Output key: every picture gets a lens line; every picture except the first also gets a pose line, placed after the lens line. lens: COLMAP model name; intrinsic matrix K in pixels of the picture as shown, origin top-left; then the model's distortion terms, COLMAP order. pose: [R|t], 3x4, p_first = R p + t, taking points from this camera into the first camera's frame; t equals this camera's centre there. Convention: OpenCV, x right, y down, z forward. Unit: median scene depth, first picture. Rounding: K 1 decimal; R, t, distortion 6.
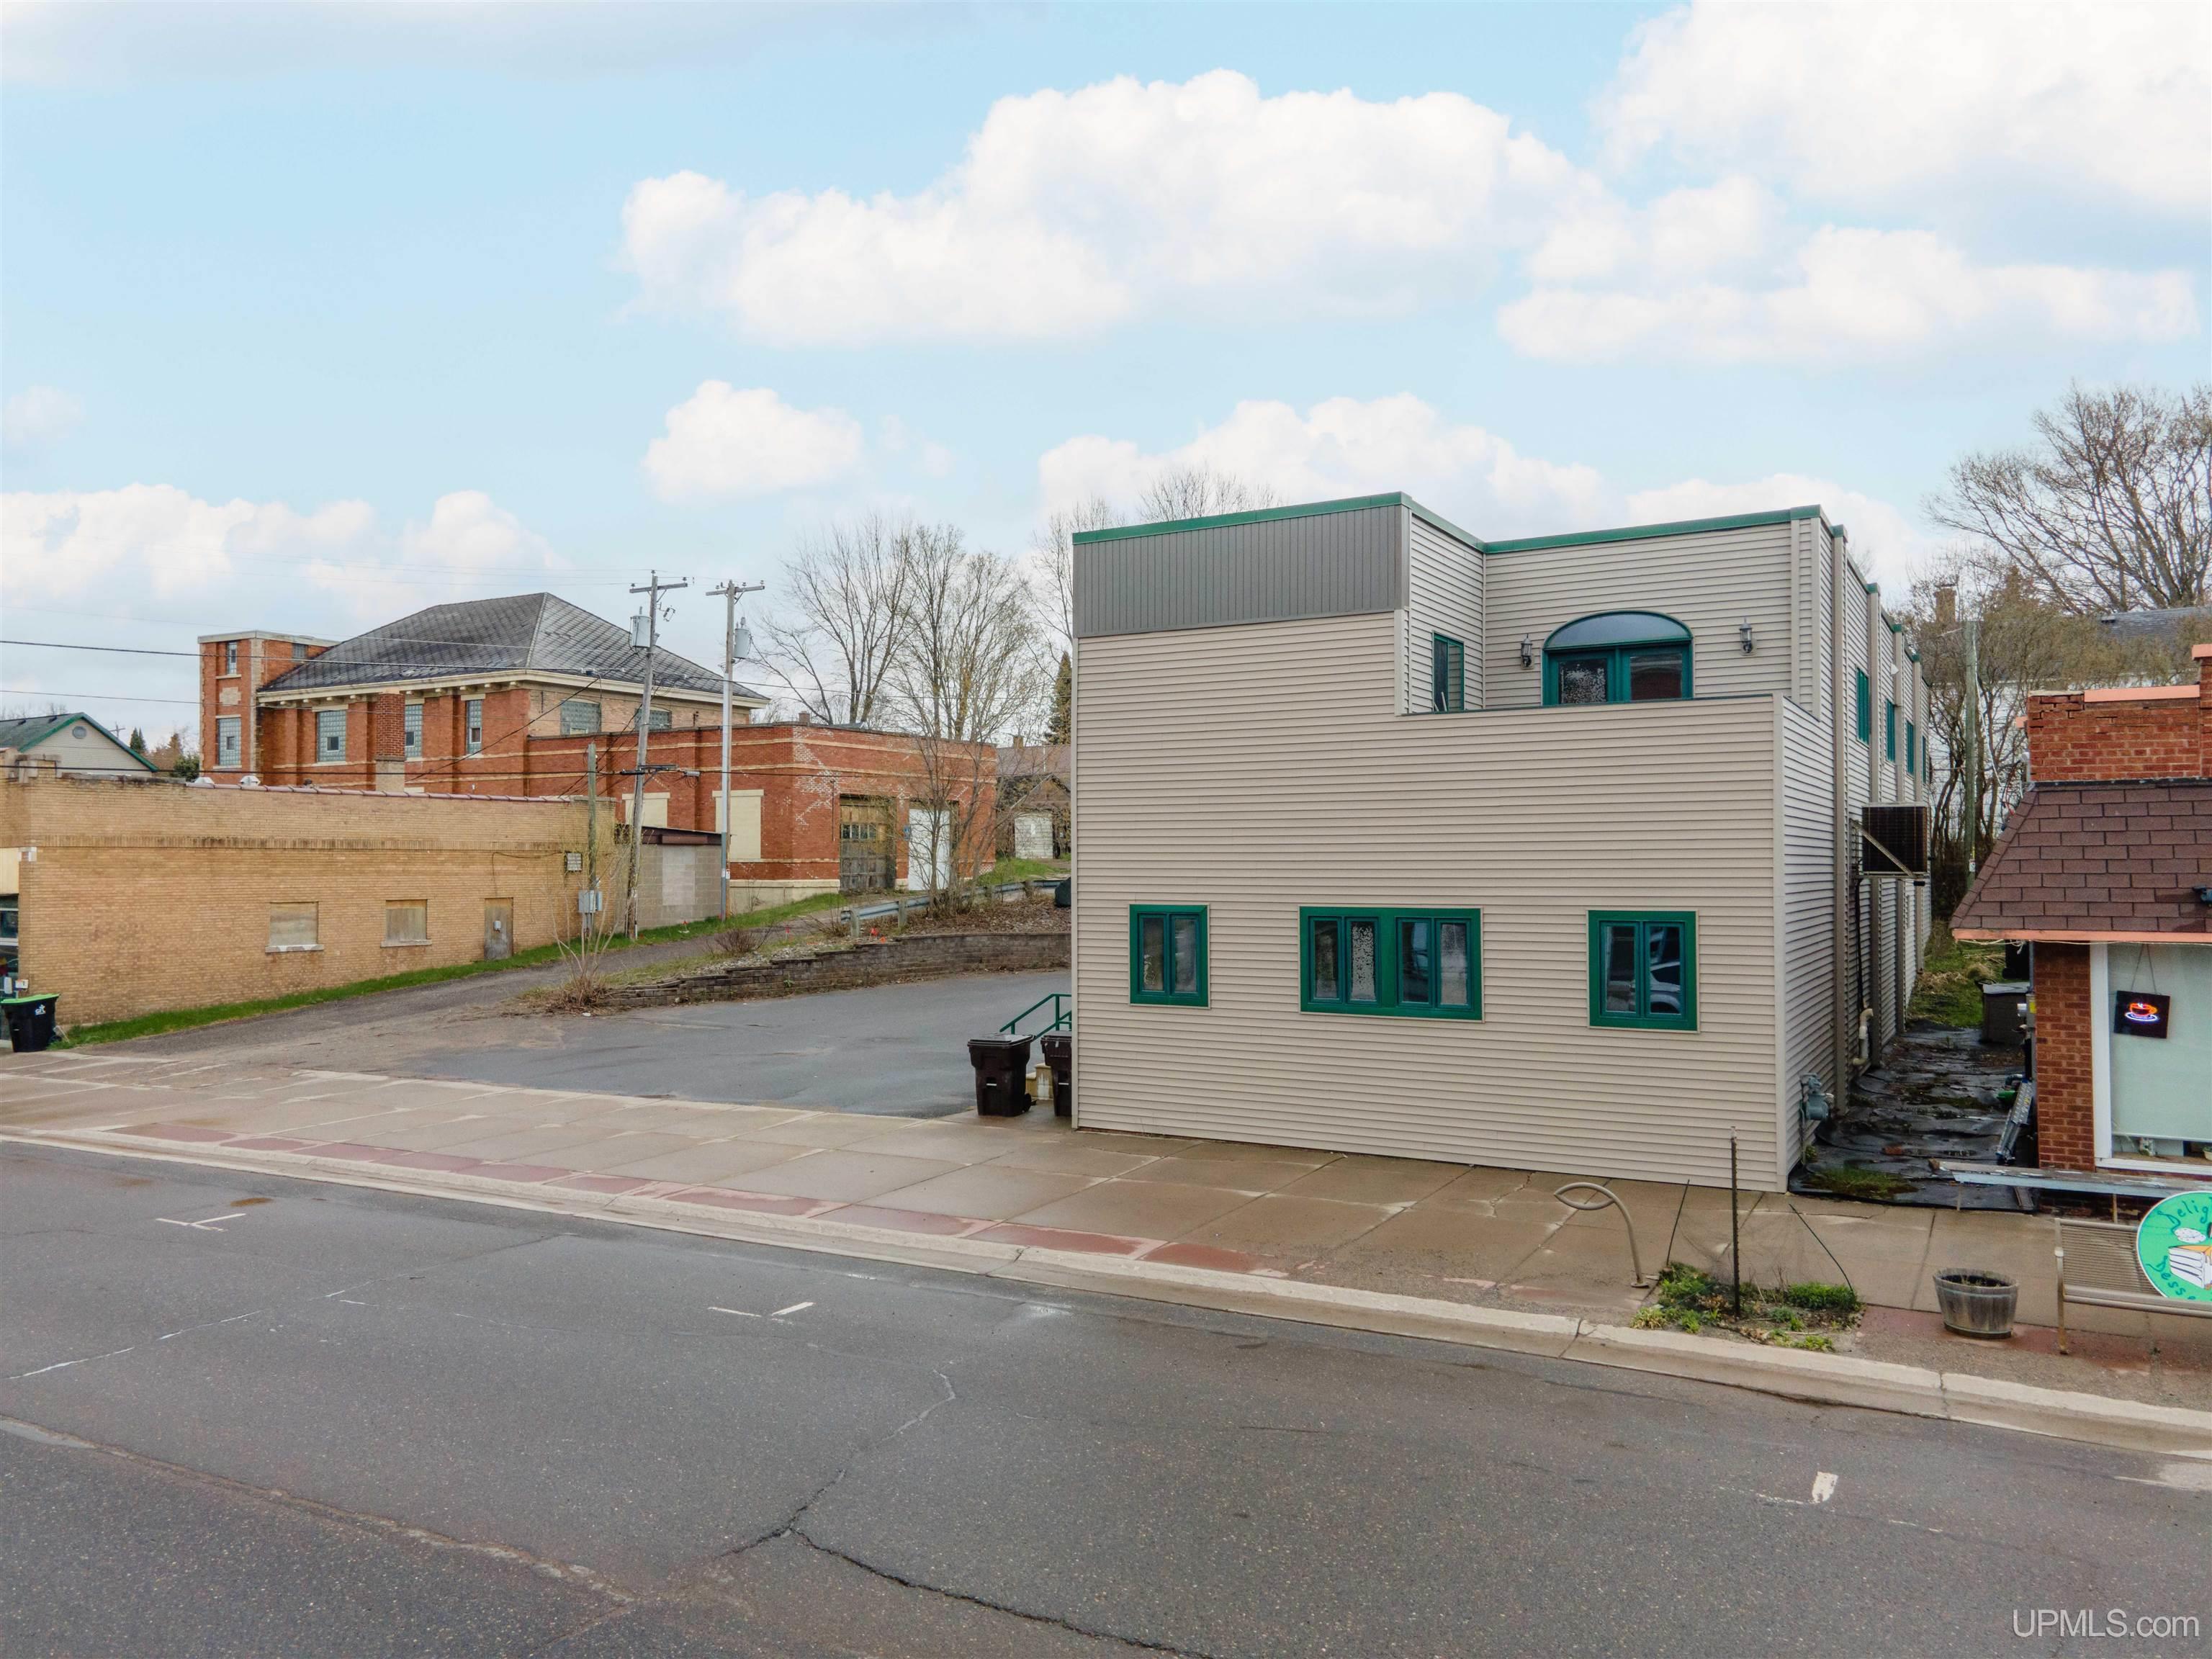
lens RADIAL K [[1615.3, 0, 1115.7], [0, 1615.3, 835.4], [0, 0, 1]] dist [0.046367, 0.007222]
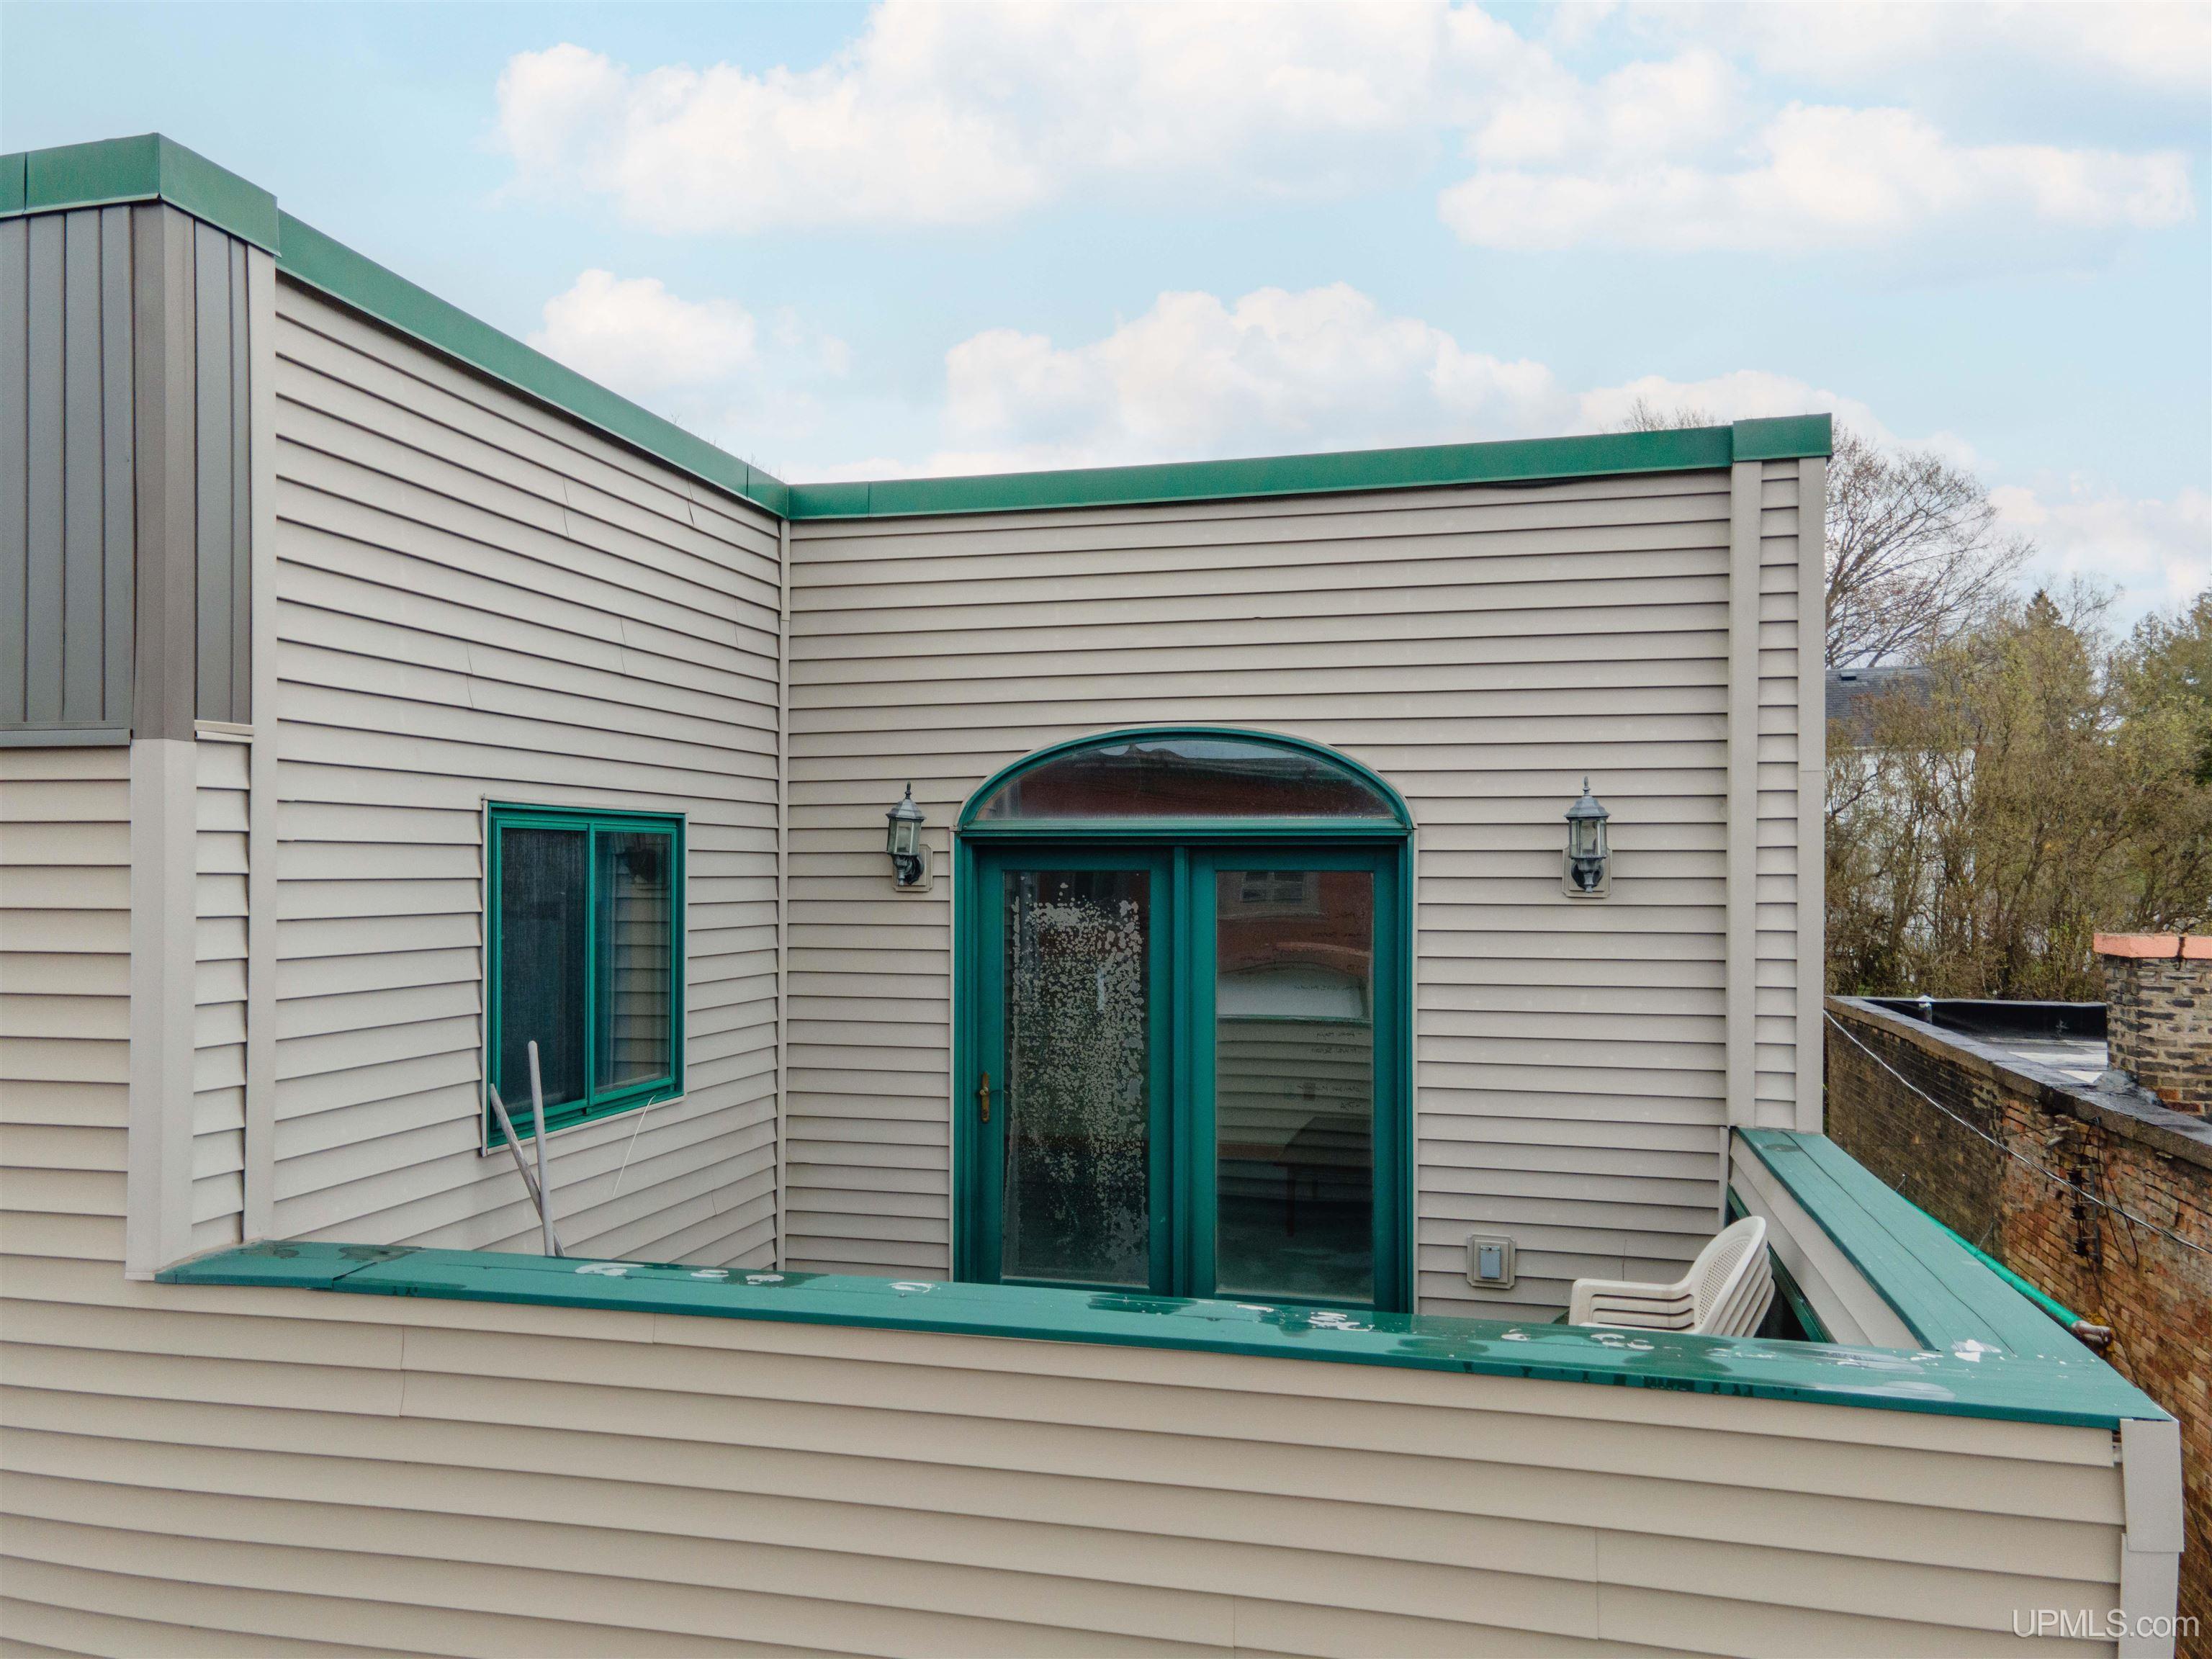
lens RADIAL K [[1673.3, 0, 1104.9], [0, 1673.3, 882.6], [0, 0, 1]] dist [0.061672, 0.005341]
pose [[0.959599, 0.004401, 0.281337, 0.214351], [-0.010546, 0.999738, 0.020333, -0.120624], [-0.281174, -0.022479, 0.959394, 0.728941]]
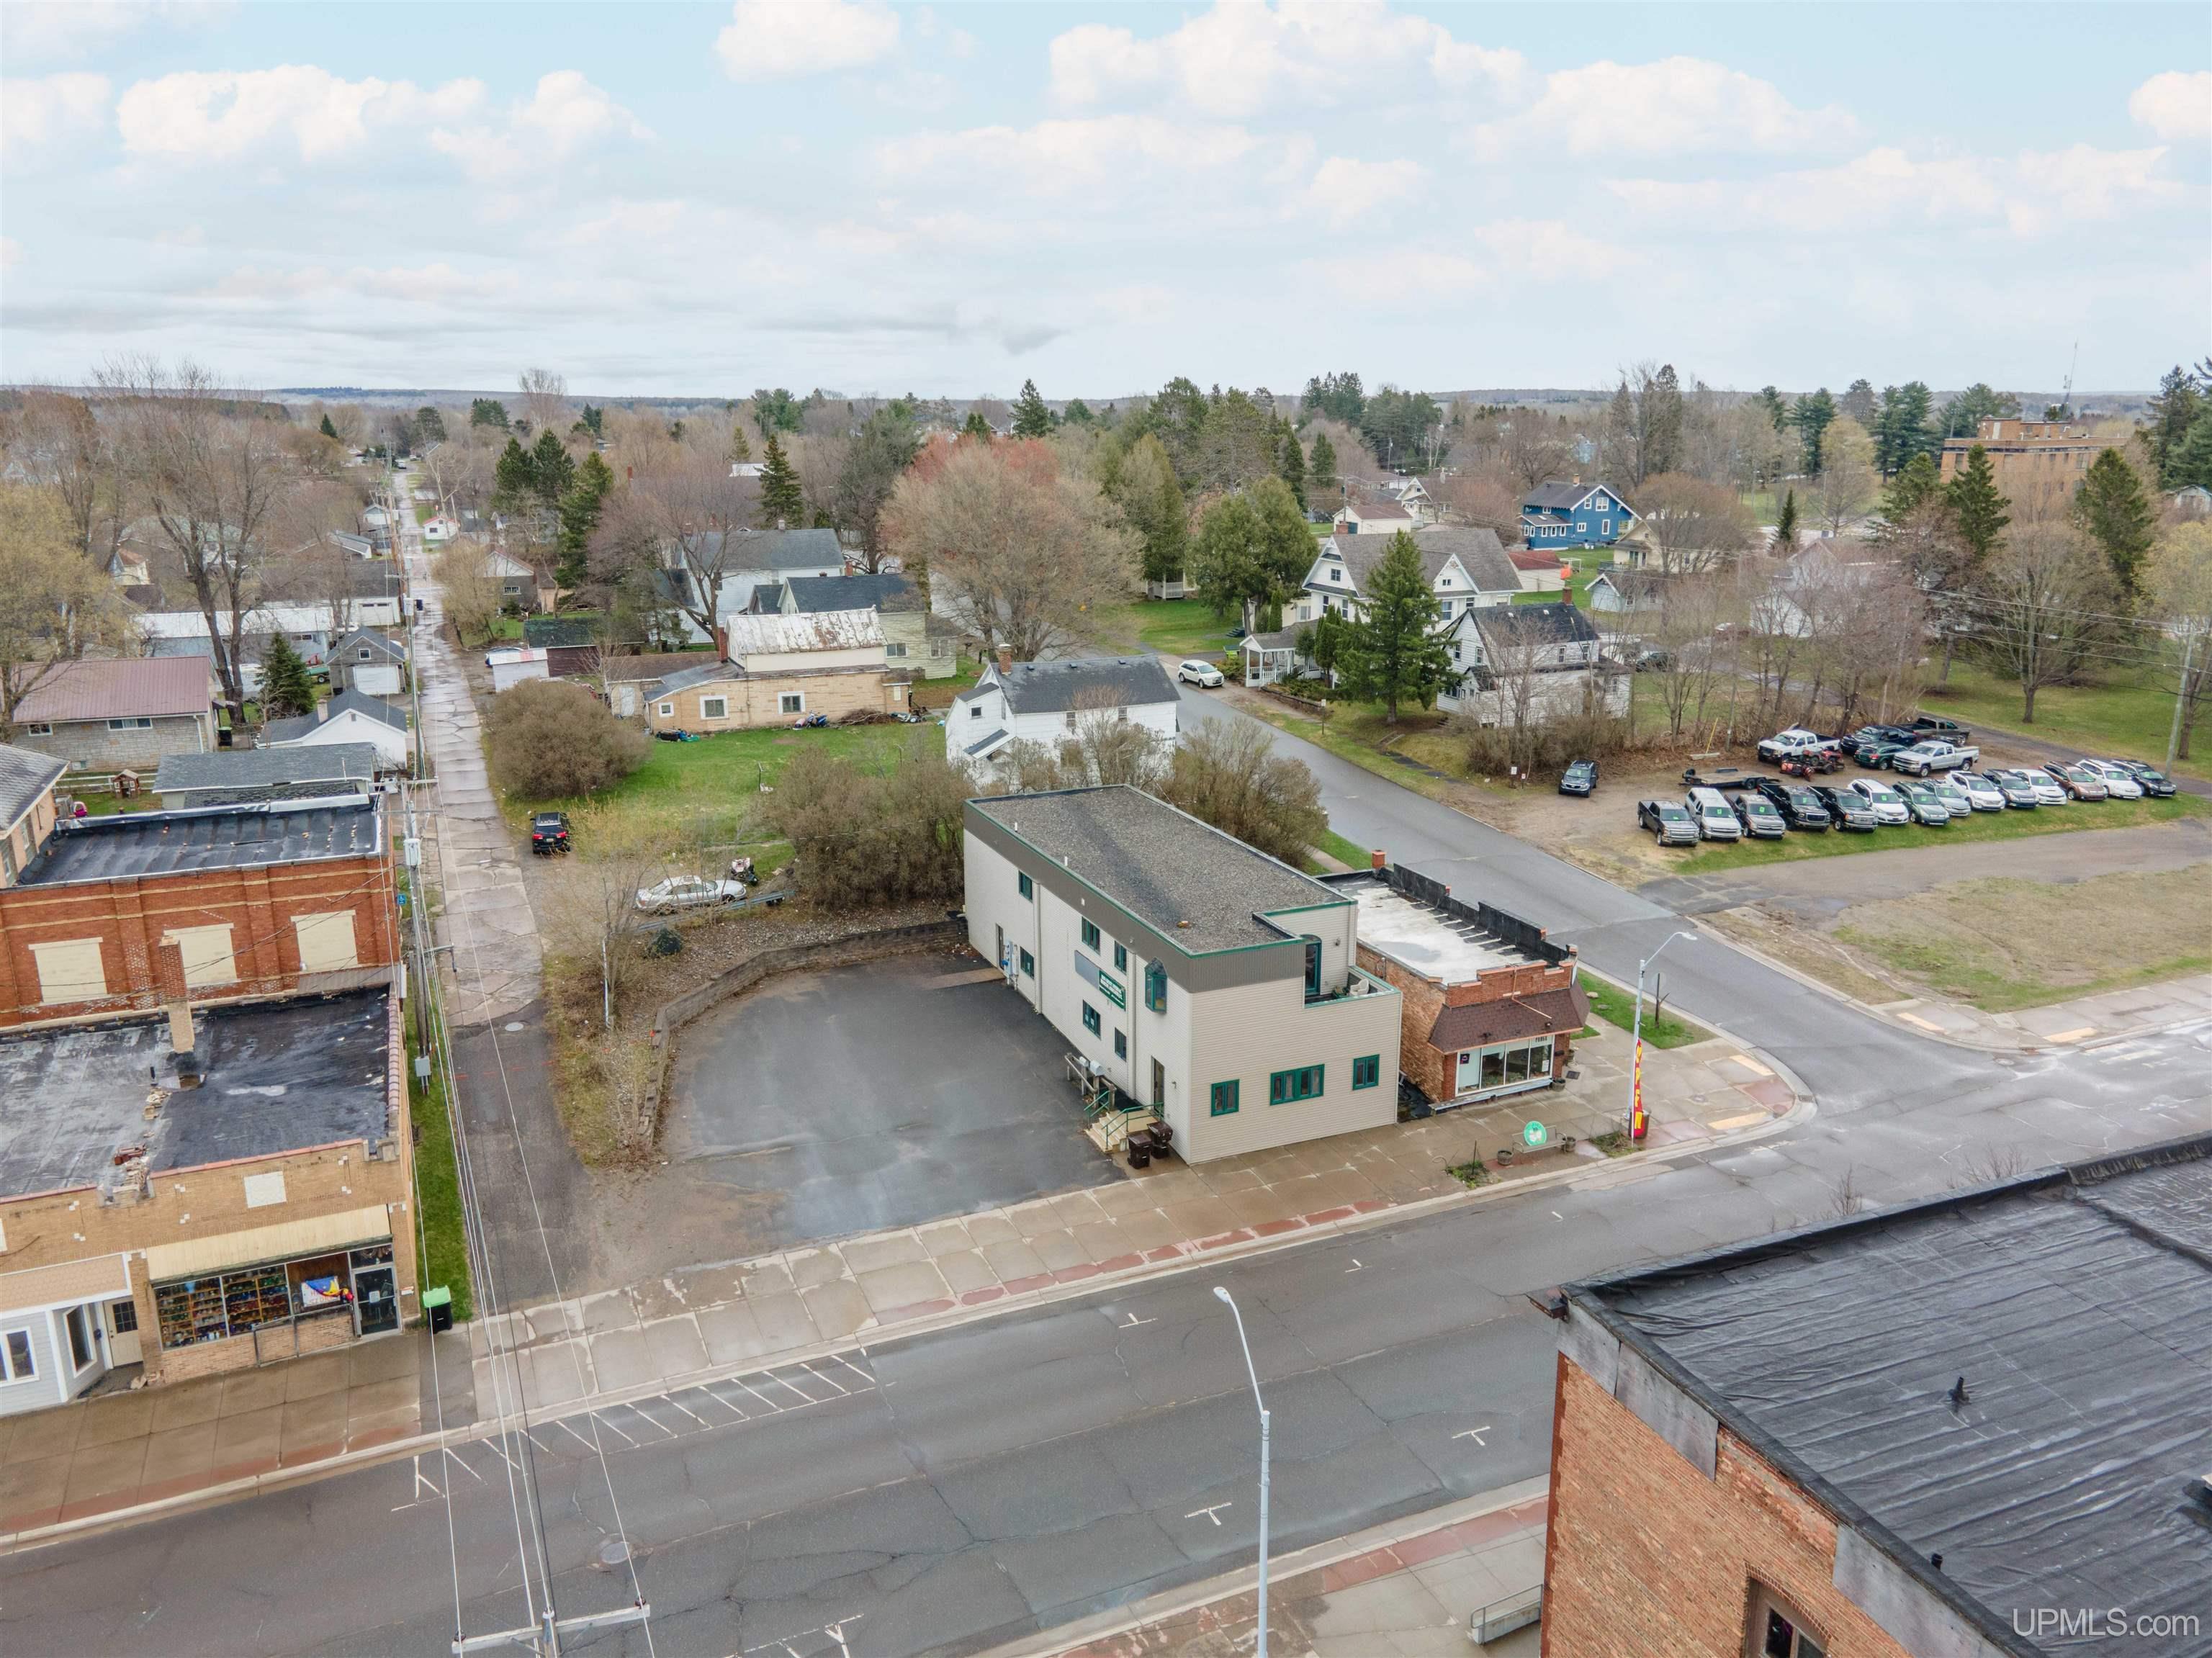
lens RADIAL K [[1615.1, 0, 1115.7], [0, 1615.1, 834.9], [0, 0, 1]] dist [0.046367, 0.007222]
pose [[0.598972, -0.206192, 0.773768, -2.197441], [-0.016072, 0.962990, 0.269058, -1.137783], [-0.800608, -0.173594, 0.573490, -0.378593]]
